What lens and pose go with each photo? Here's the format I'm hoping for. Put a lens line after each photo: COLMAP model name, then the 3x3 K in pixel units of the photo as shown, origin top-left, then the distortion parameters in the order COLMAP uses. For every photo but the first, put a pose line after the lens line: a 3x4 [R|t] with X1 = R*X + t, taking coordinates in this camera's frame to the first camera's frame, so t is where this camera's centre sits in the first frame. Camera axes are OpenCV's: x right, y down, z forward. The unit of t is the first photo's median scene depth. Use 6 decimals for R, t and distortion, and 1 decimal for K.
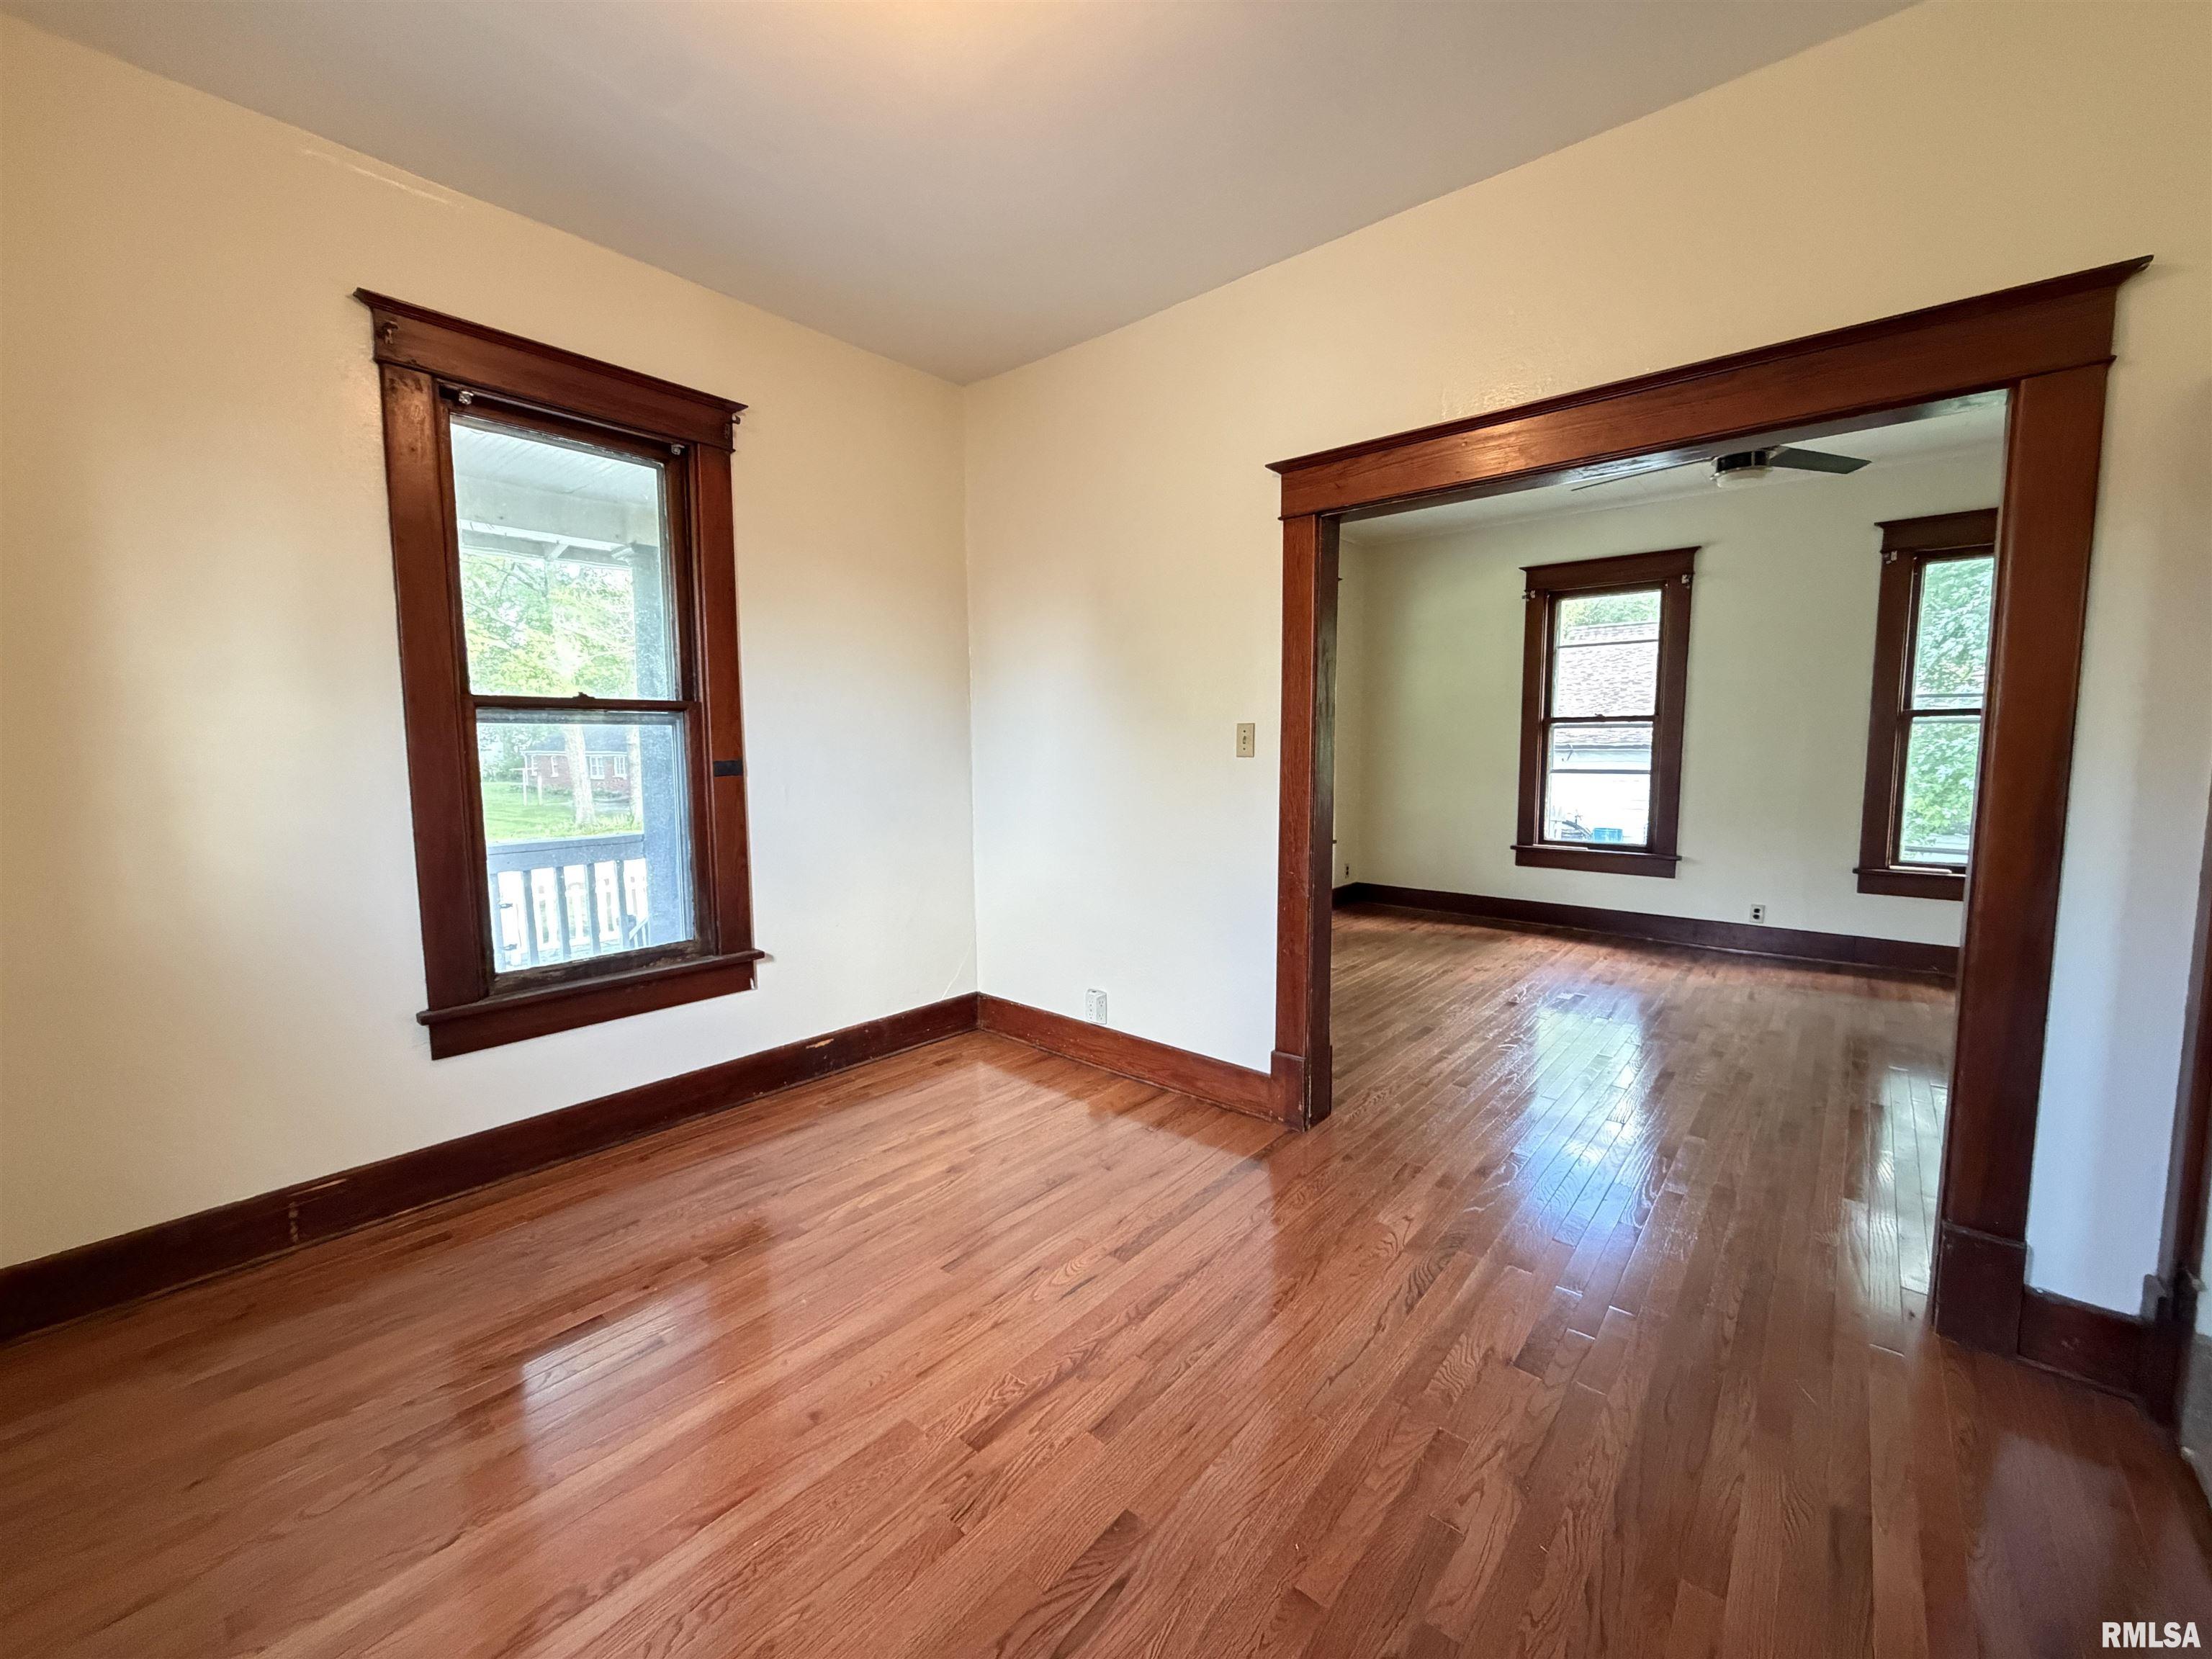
lens RADIAL K [[880.3, 0, 1098.3], [0, 880.3, 827.3], [0, 0, 1]] dist [0.001493, 0.000091]
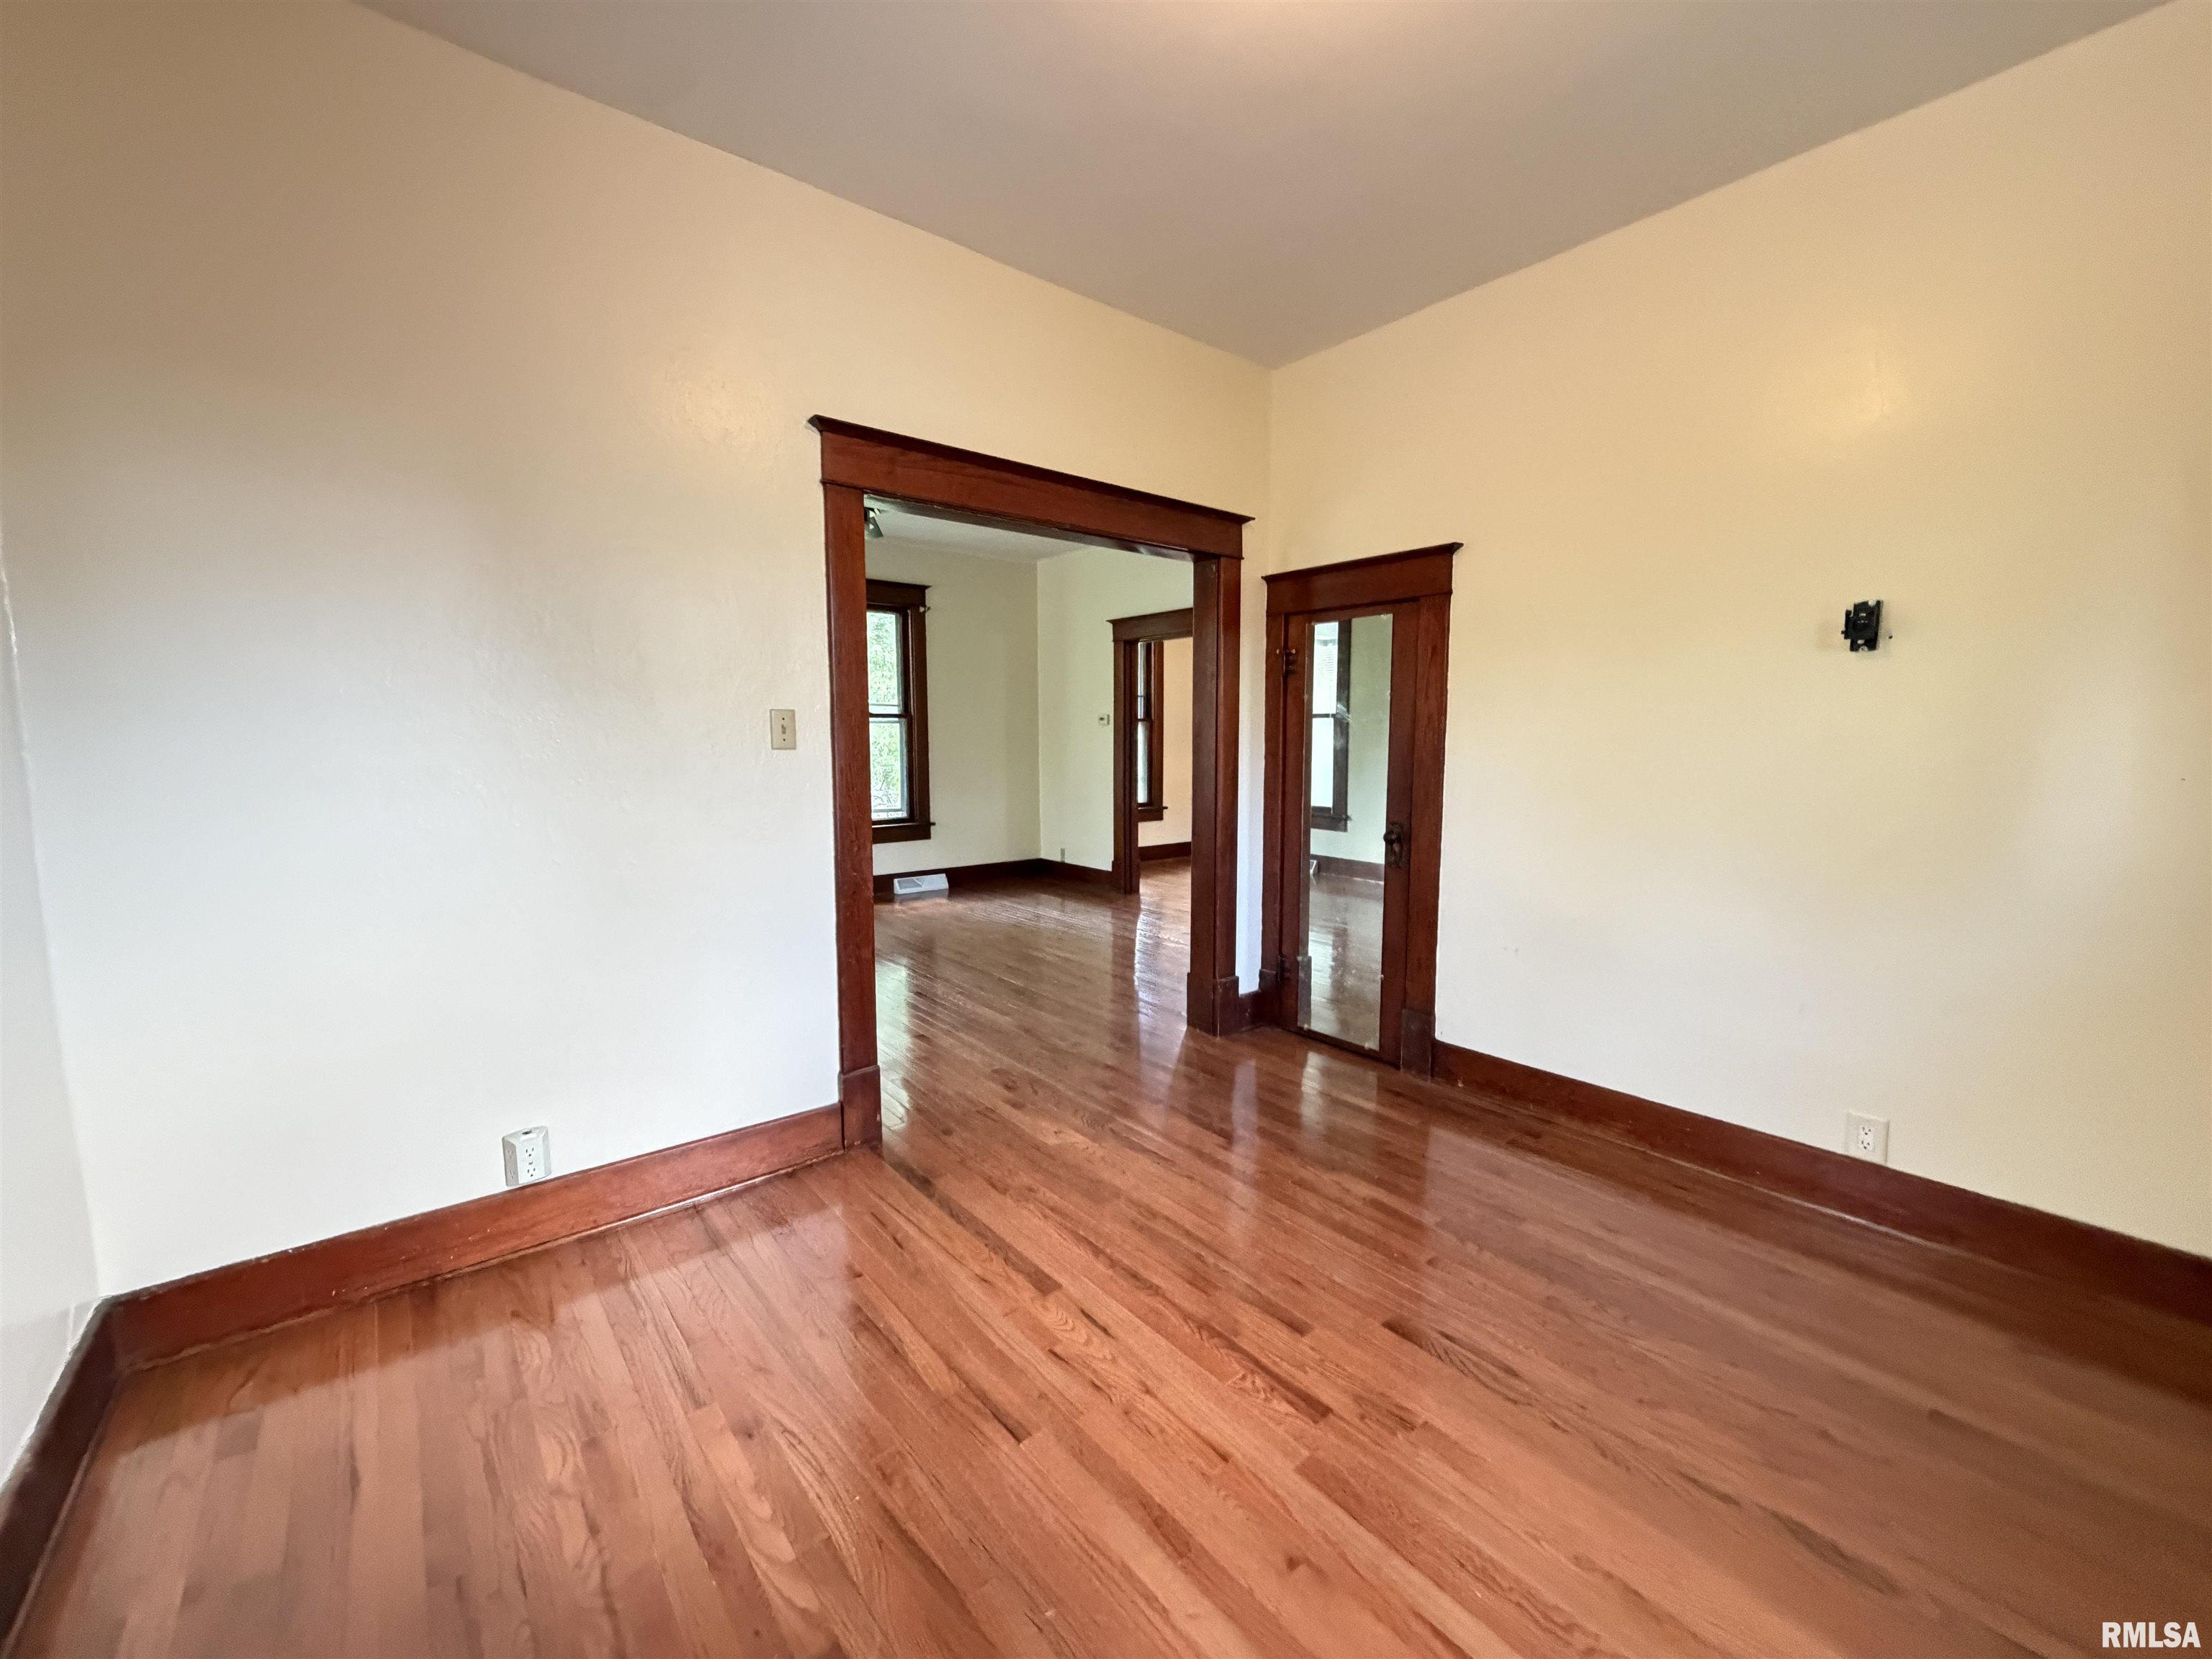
lens RADIAL K [[878.7, 0, 1105.3], [0, 878.7, 824.0], [0, 0, 1]] dist [0.000112, -0.000136]
pose [[0.175074, -0.097150, 0.979751, -0.750500], [0.098694, 0.991839, 0.080713, -0.058131], [-0.979596, 0.082565, 0.183233, 0.674434]]
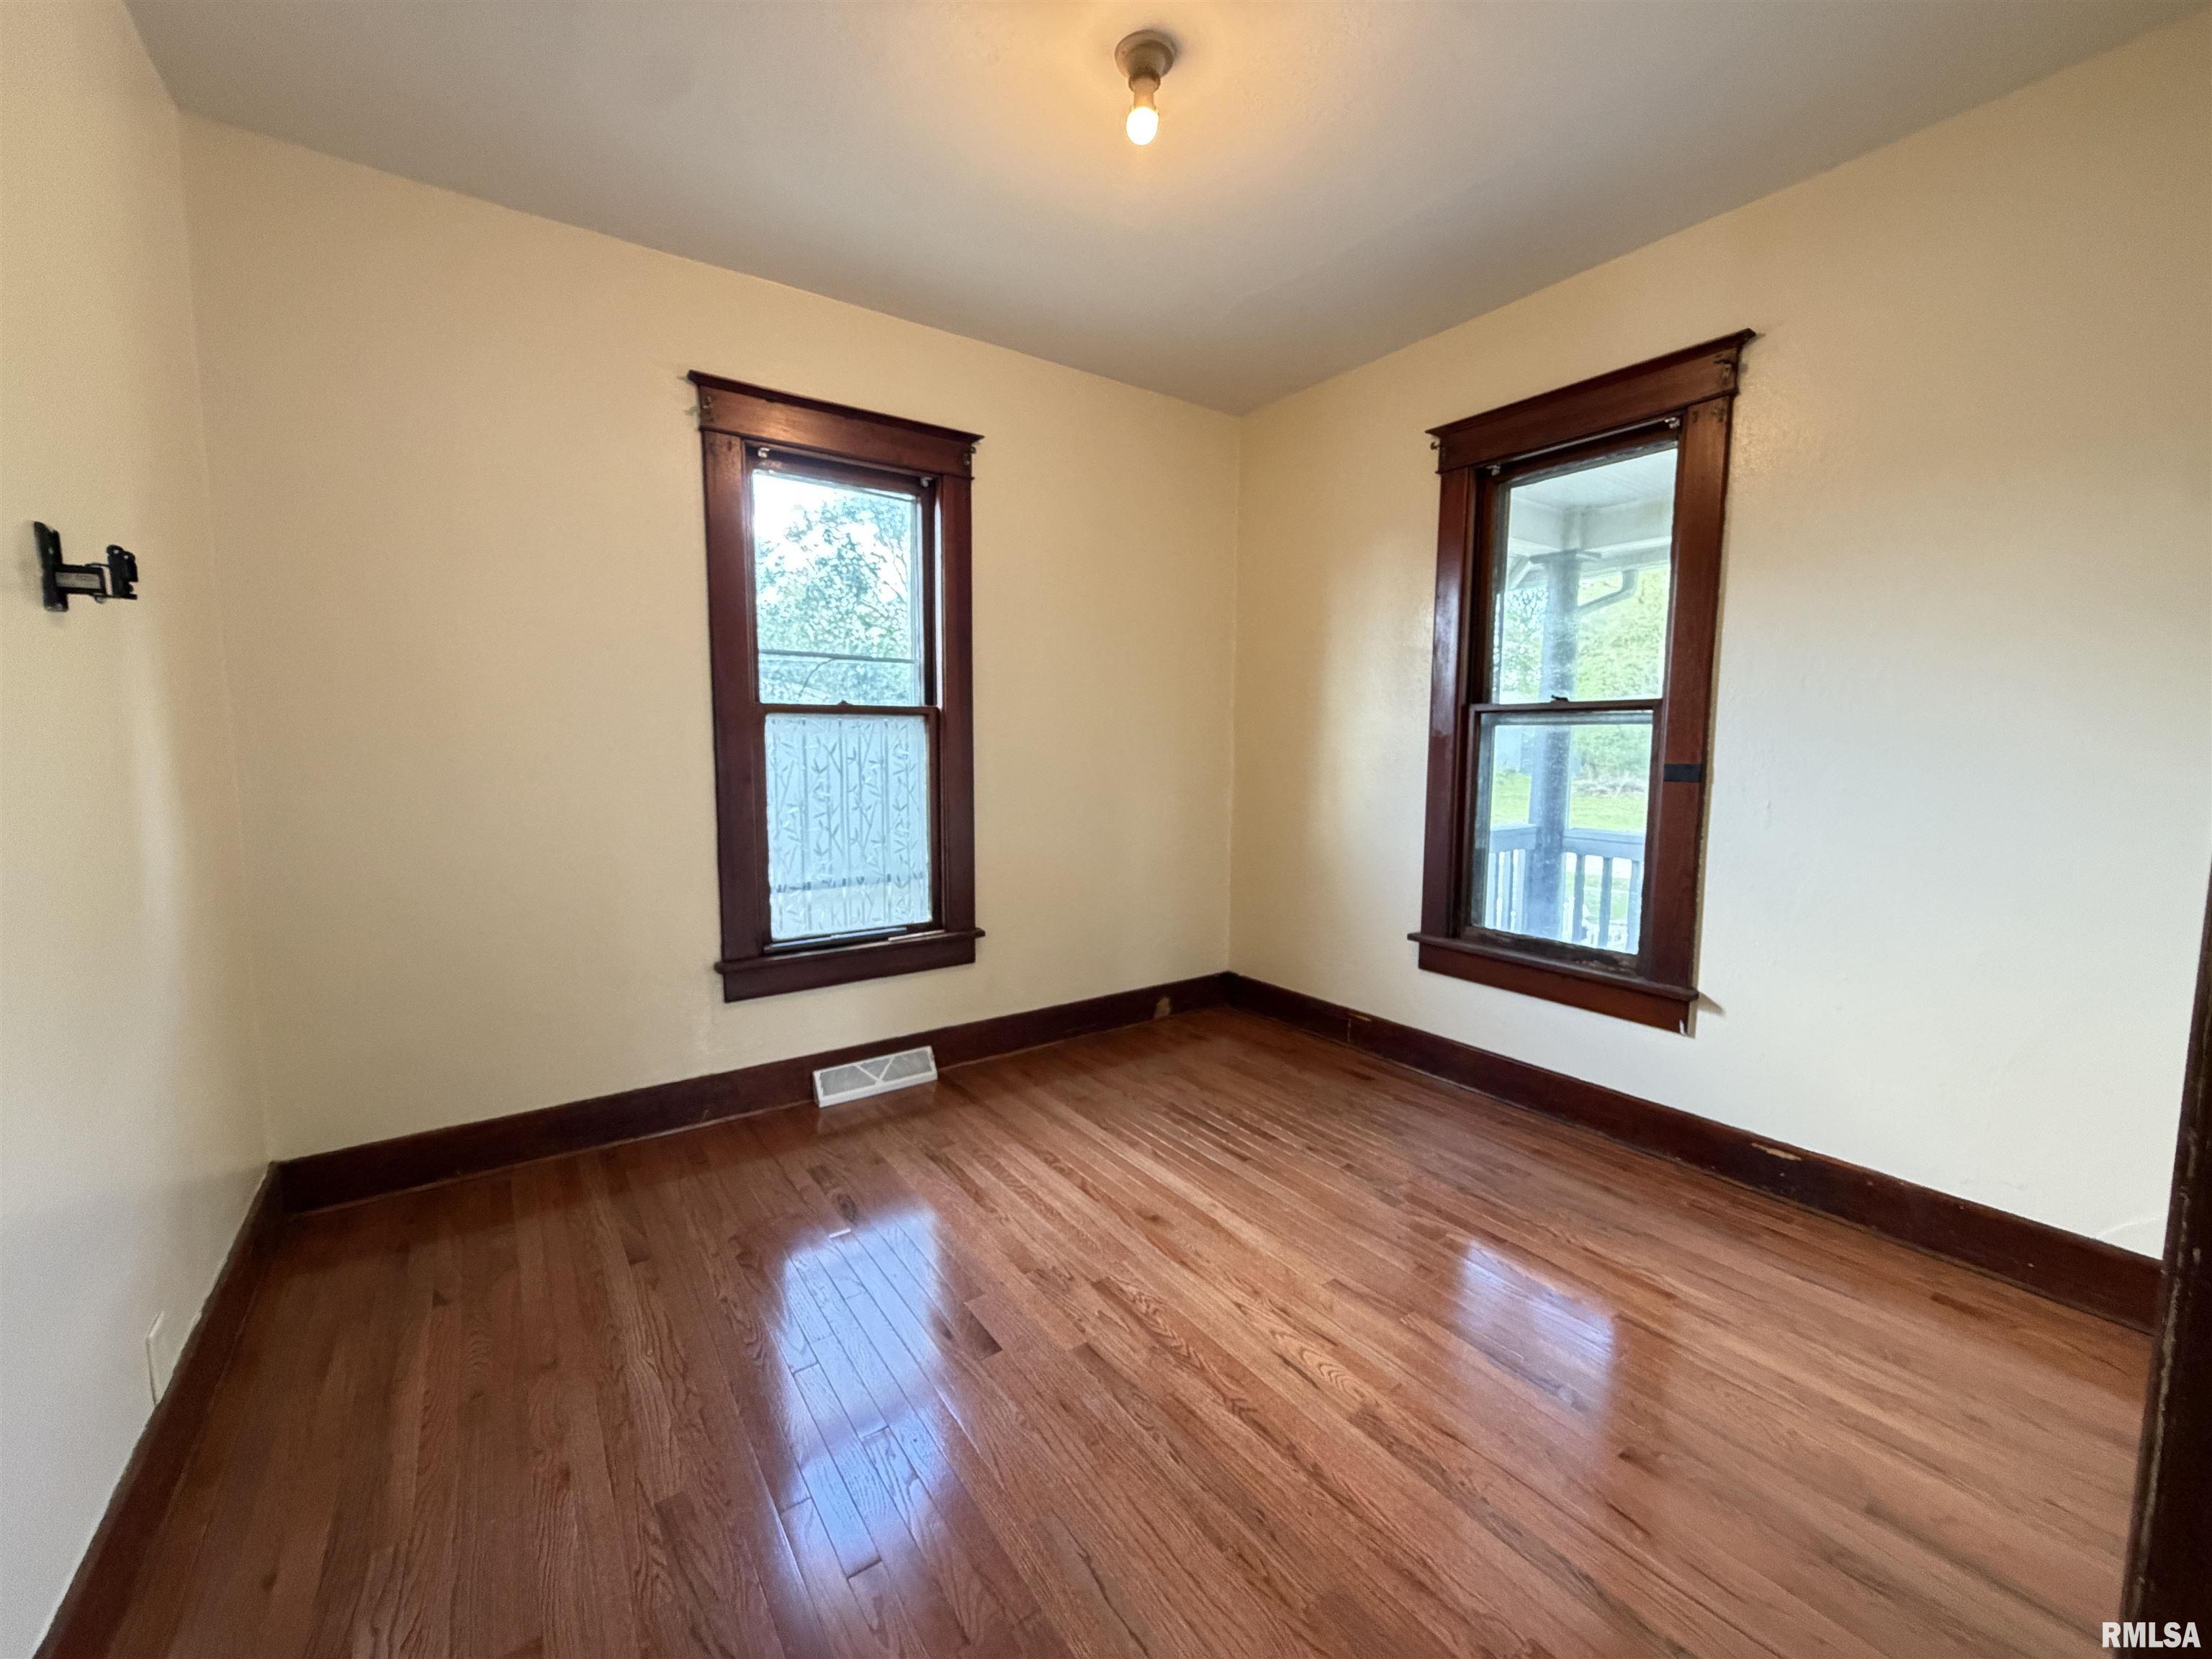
lens RADIAL K [[891.7, 0, 1106.9], [0, 891.7, 824.0], [0, 0, 1]] dist [-0.001412, -0.000052]
pose [[-0.246640, 0.094209, -0.964517, 0.711064], [-0.094522, 0.988180, 0.120690, -0.085617], [0.964487, 0.120935, -0.234819, 0.830613]]
